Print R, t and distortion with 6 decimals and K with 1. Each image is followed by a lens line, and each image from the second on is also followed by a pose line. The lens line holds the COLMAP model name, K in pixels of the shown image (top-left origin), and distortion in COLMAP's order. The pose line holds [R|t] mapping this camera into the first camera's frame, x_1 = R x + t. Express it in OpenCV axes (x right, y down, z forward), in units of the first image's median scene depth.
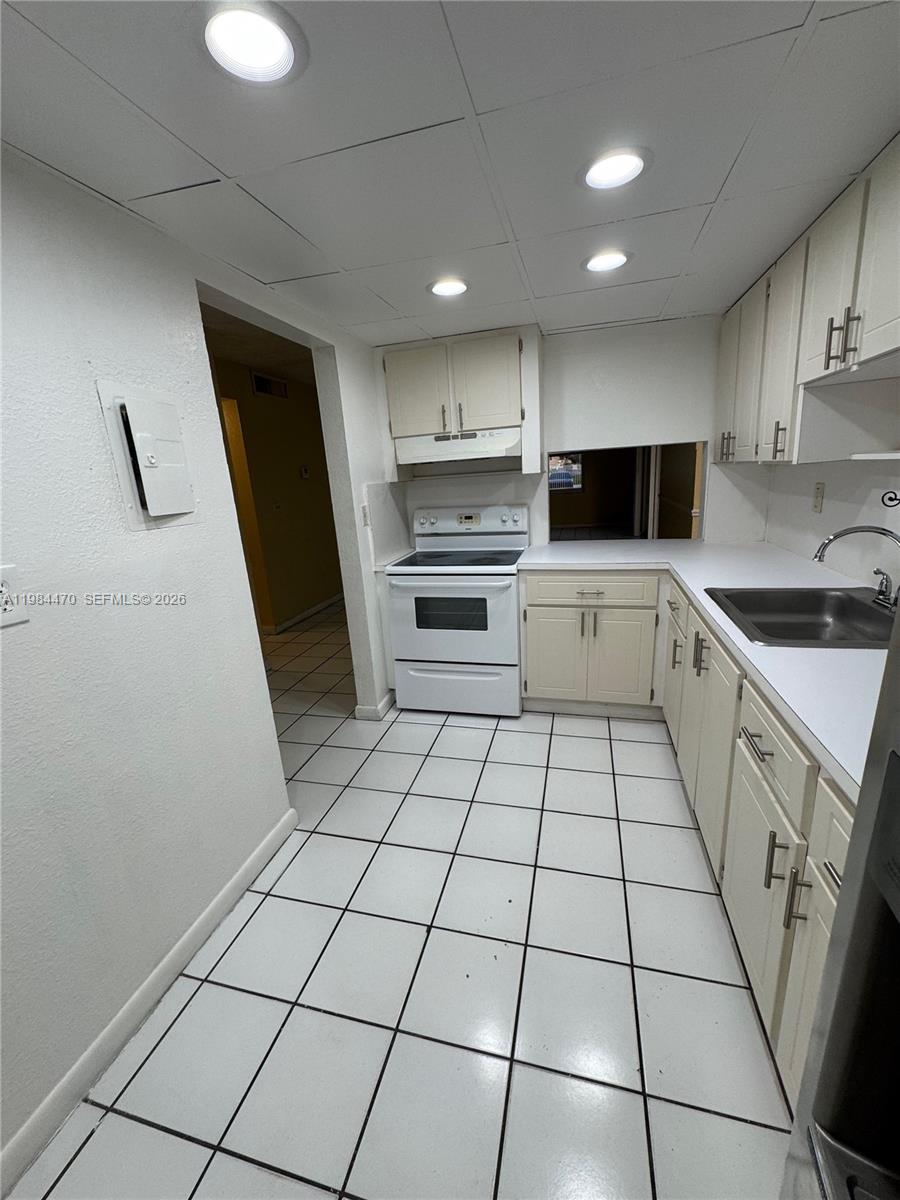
lens RADIAL K [[476.2, 0, 452.5], [0, 476.2, 601.6], [0, 0, 1]] dist [-0.004909, 0.000292]
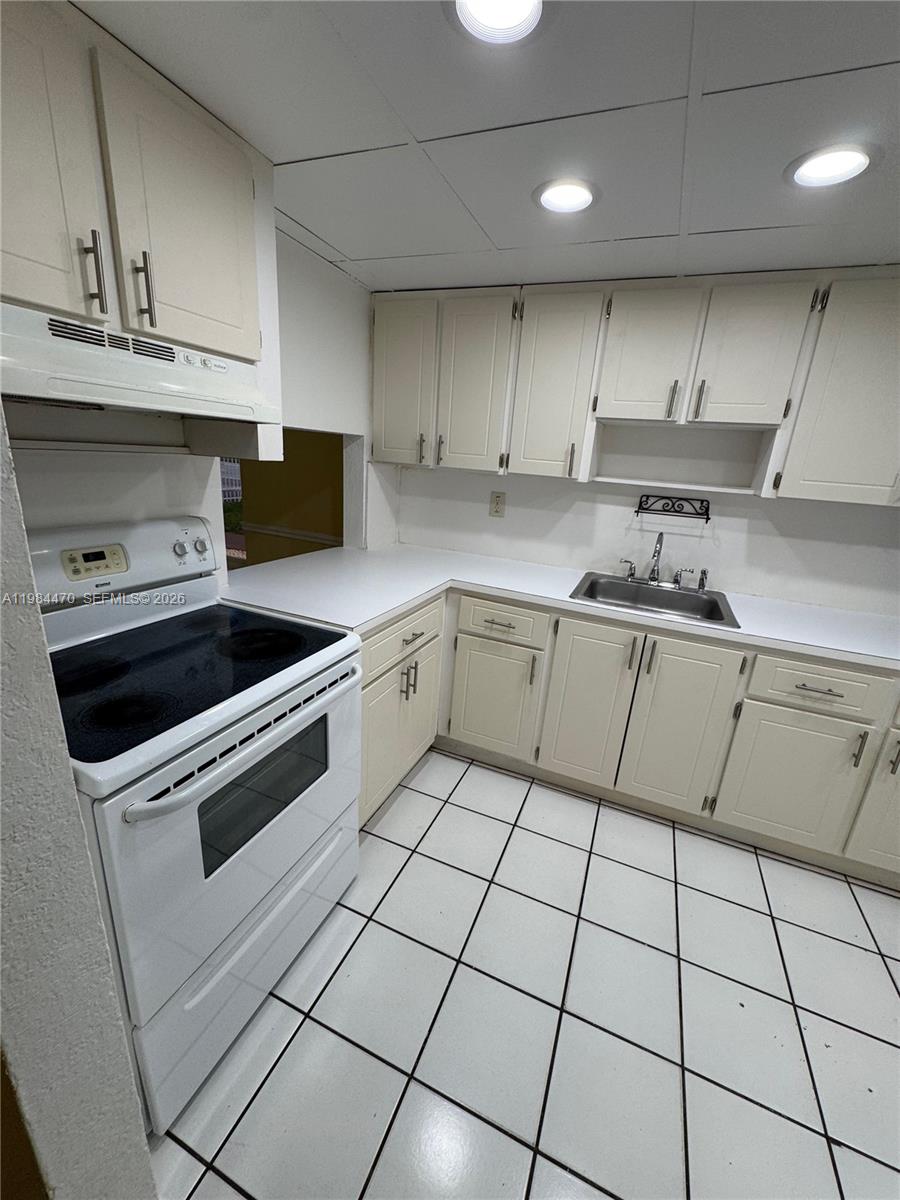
lens RADIAL K [[476.2, 0, 451.2], [0, 476.2, 601.7], [0, 0, 1]] dist [-0.004909, 0.000292]
pose [[0.136423, -0.219973, 0.965919, -0.355784], [0.180685, 0.964206, 0.194064, -0.184935], [-0.974034, 0.148052, 0.171286, 0.738131]]
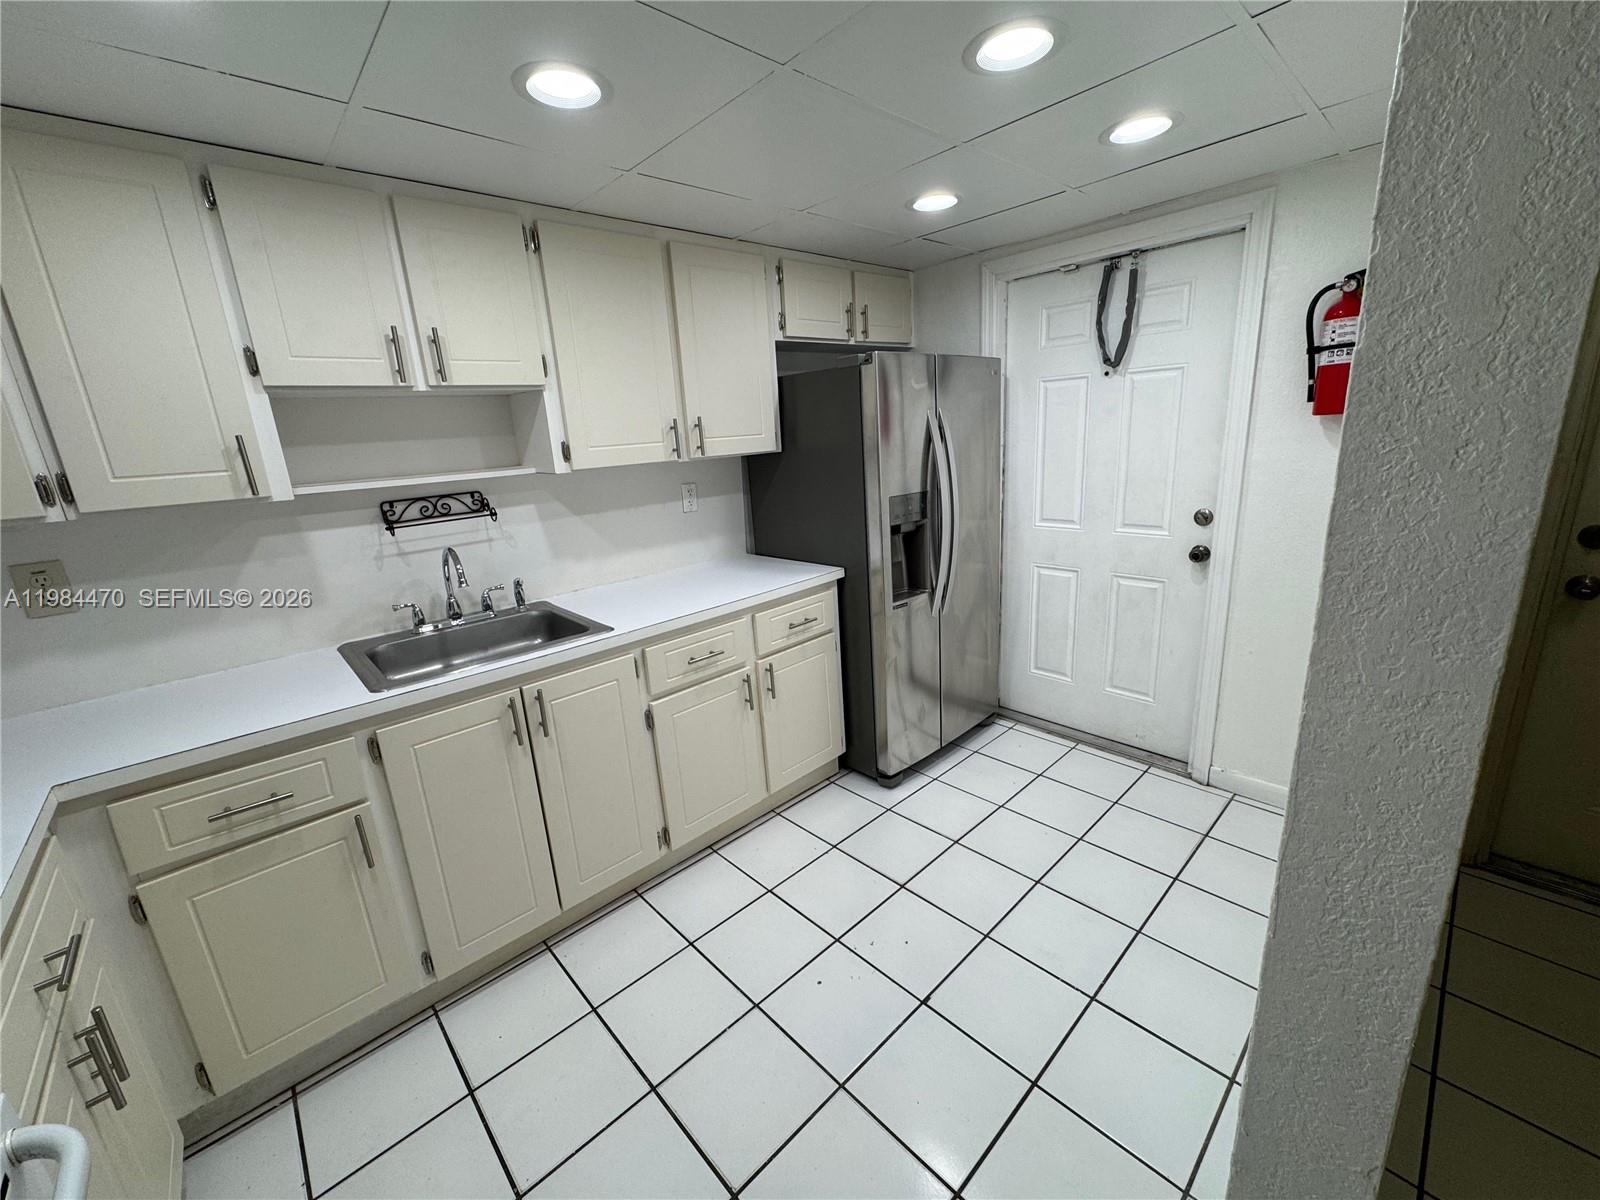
lens RADIAL K [[634.9, 0, 802.7], [0, 634.9, 597.4], [0, 0, 1]] dist [-0.004909, 0.000292]
pose [[-0.841091, -0.021423, 0.540470, -0.246775], [0.249690, 0.871002, 0.423097, -0.232146], [-0.479814, 0.490813, -0.727242, 0.868063]]
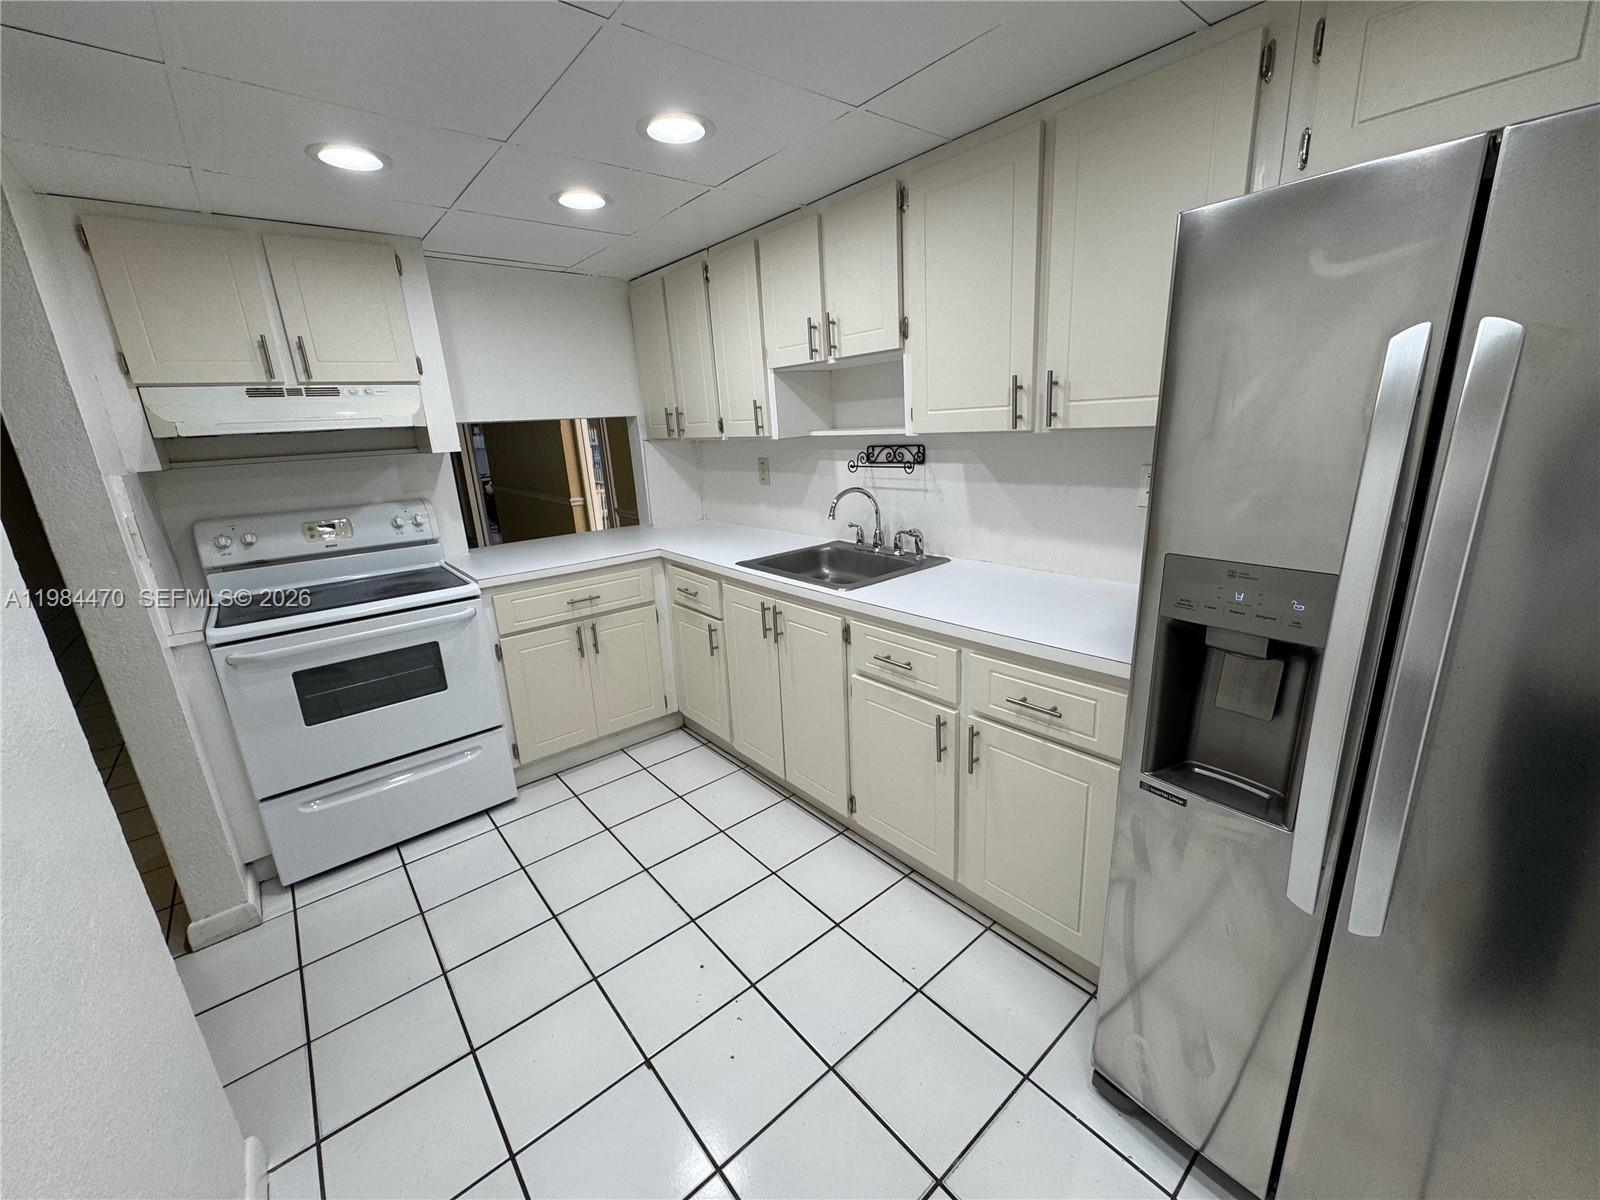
lens RADIAL K [[634.9, 0, 801.6], [0, 634.9, 597.8], [0, 0, 1]] dist [-0.004909, 0.000292]
pose [[0.574544, -0.185286, 0.797225, -0.311036], [0.225697, 0.972140, 0.063283, -0.006685], [-0.786740, 0.143573, 0.600356, 0.074993]]
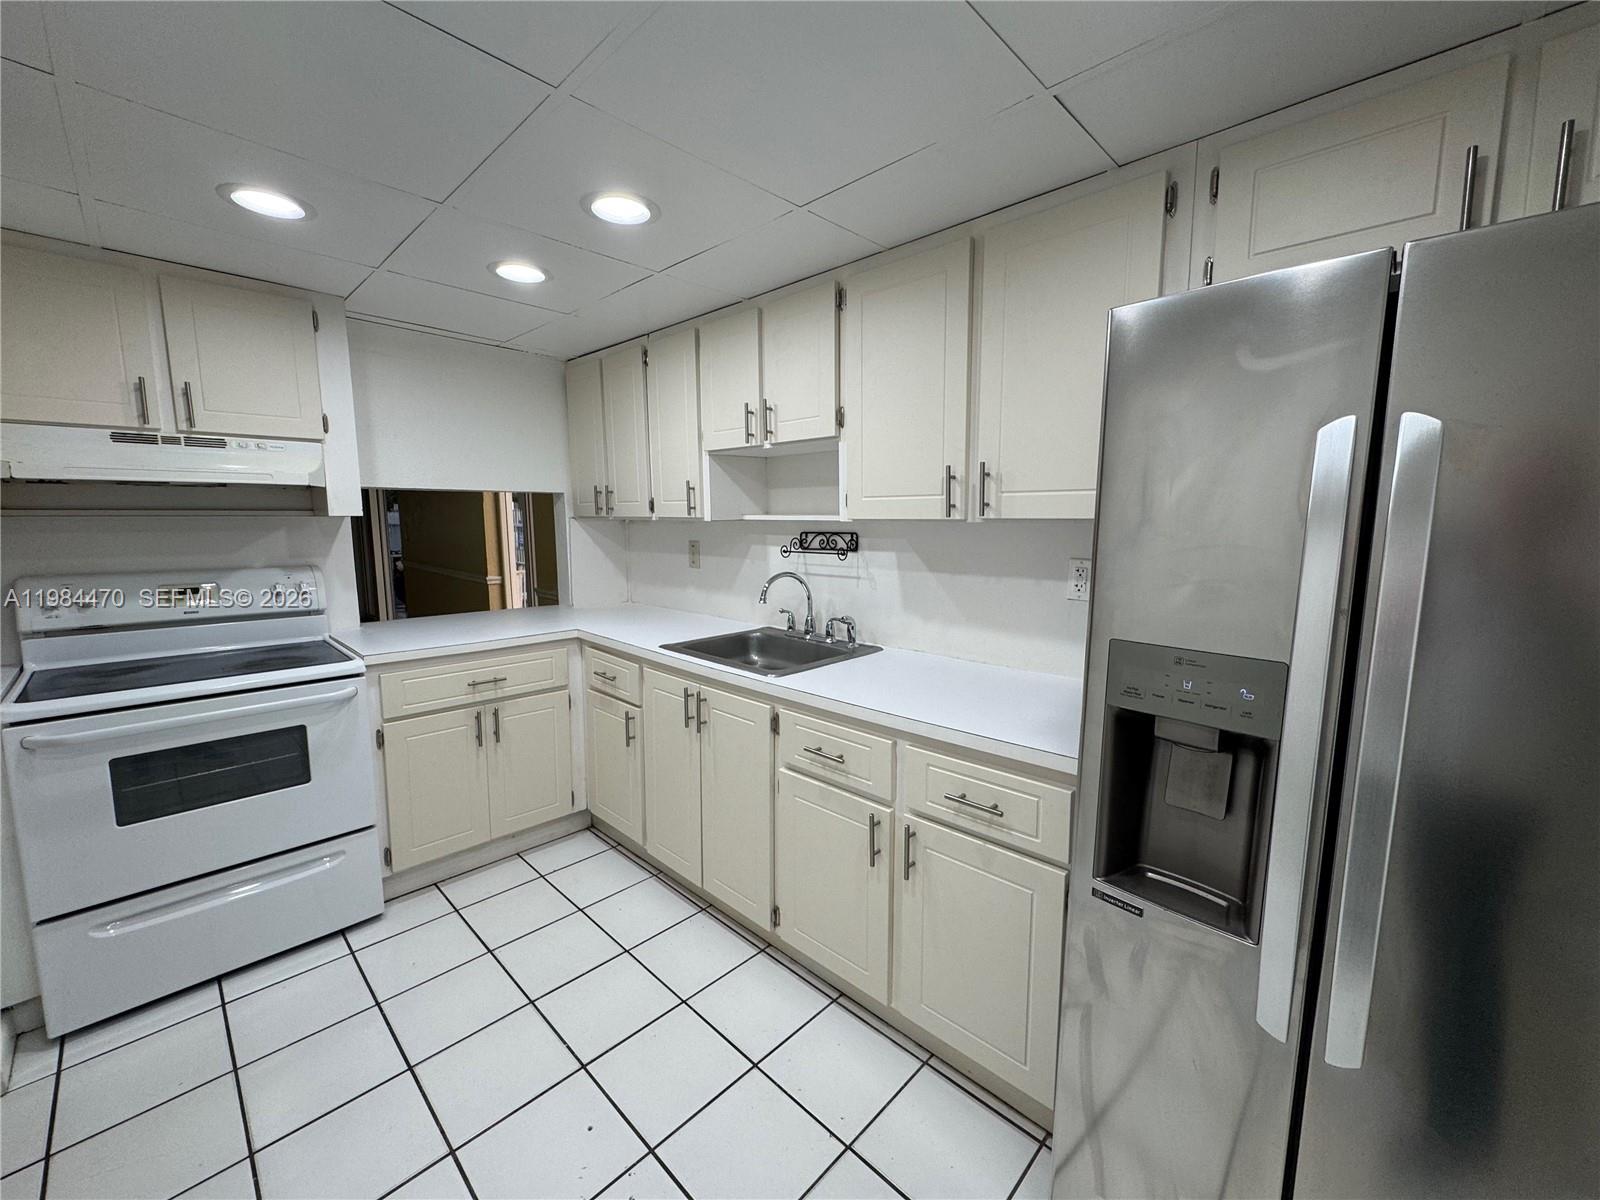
lens RADIAL K [[634.9, 0, 801.9], [0, 634.9, 597.4], [0, 0, 1]] dist [-0.004909, 0.000292]
pose [[0.483289, -0.046737, 0.874213, -0.283663], [0.195971, 0.979009, -0.055998, 0.002593], [-0.853245, 0.198384, 0.482303, 0.097681]]
